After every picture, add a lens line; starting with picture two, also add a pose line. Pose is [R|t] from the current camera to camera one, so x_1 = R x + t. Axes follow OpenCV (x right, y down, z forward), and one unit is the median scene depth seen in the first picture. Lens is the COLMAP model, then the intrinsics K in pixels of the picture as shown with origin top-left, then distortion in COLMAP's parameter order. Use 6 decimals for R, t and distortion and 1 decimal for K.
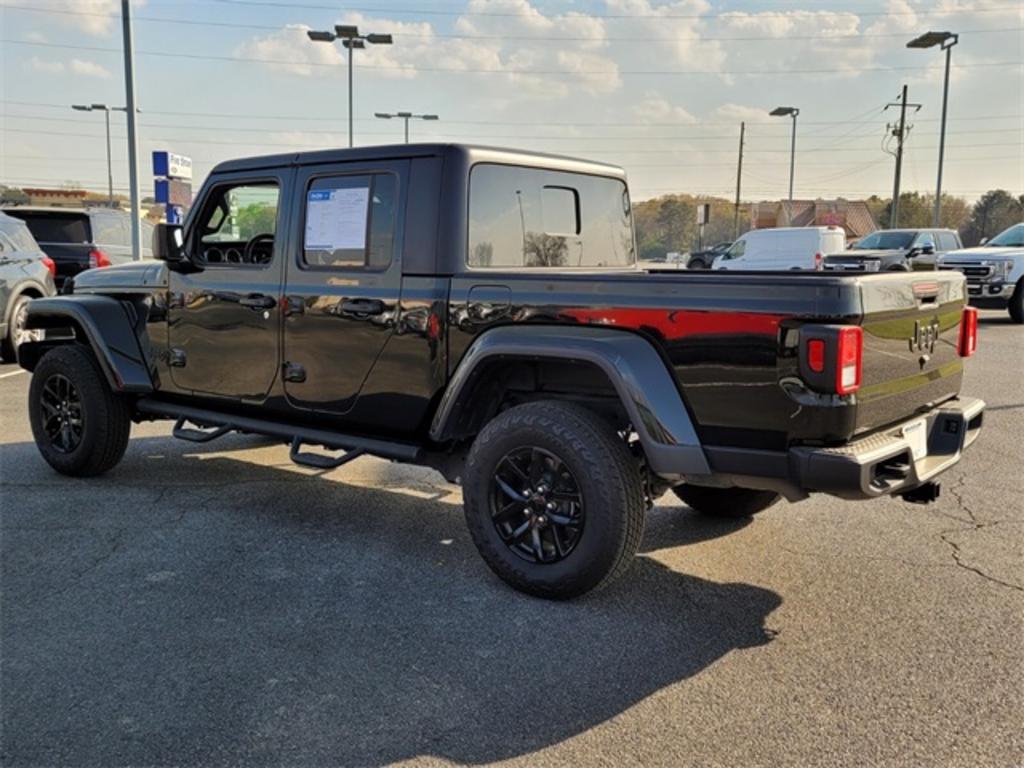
lens RADIAL K [[1031.2, 0, 550.1], [0, 1031.2, 384.5], [0, 0, 1]] dist [0.054153, -0.008011]
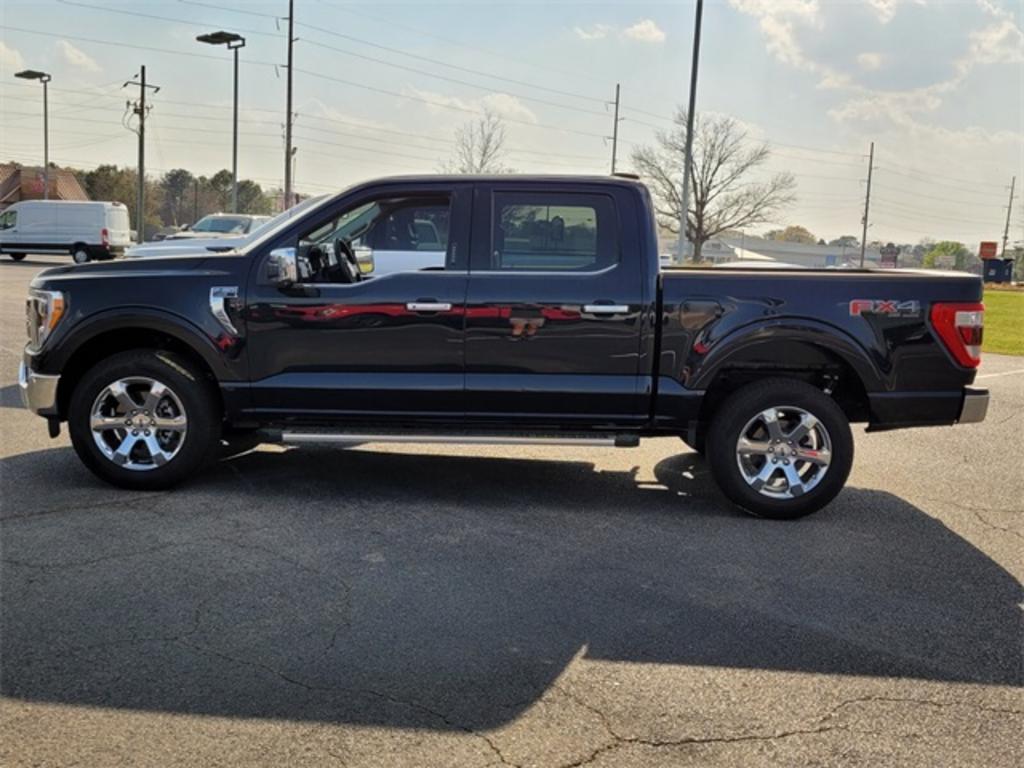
lens RADIAL K [[1031.6, 0, 526.7], [0, 1031.6, 360.4], [0, 0, 1]] dist [0.052871, -0.010546]
pose [[0.708475, -0.053747, 0.703686, -0.206304], [0.048886, 0.998438, 0.027042, -0.010734], [-0.704040, 0.015242, 0.709996, 0.014861]]
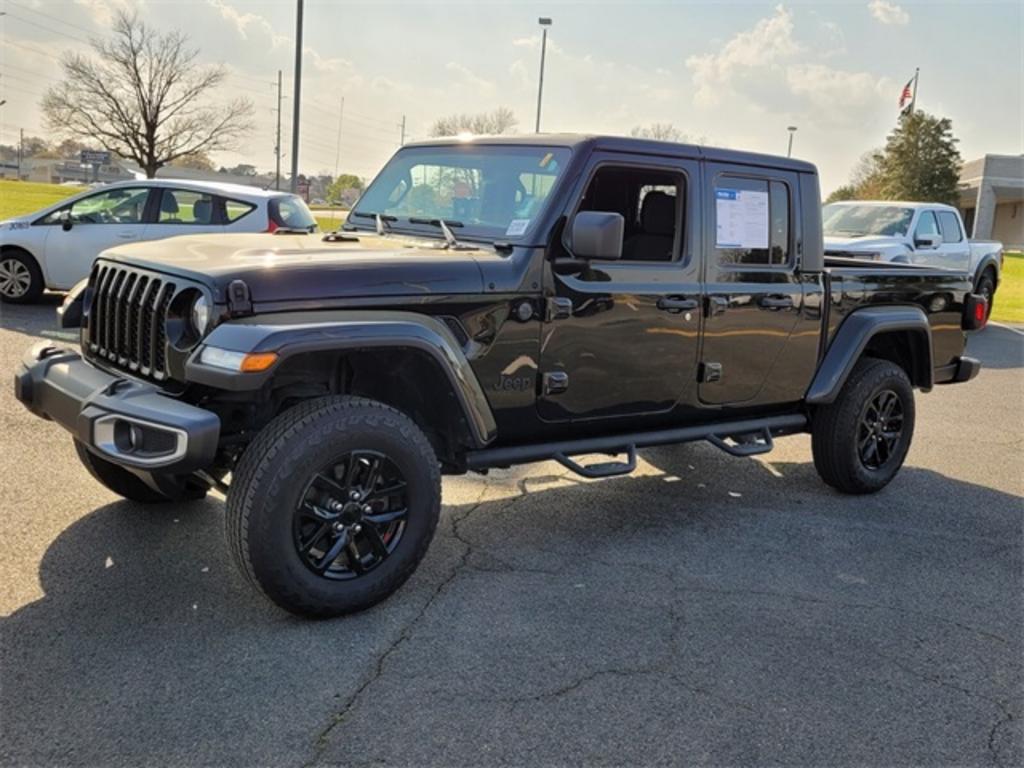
lens RADIAL K [[1047.9, 0, 519.4], [0, 1047.9, 380.3], [0, 0, 1]] dist [0.053797, -0.022308]
pose [[0.198628, -0.151967, 0.968222, -0.281612], [0.055991, 0.988052, 0.143593, -0.035599], [-0.978474, 0.025690, 0.204763, 0.218076]]
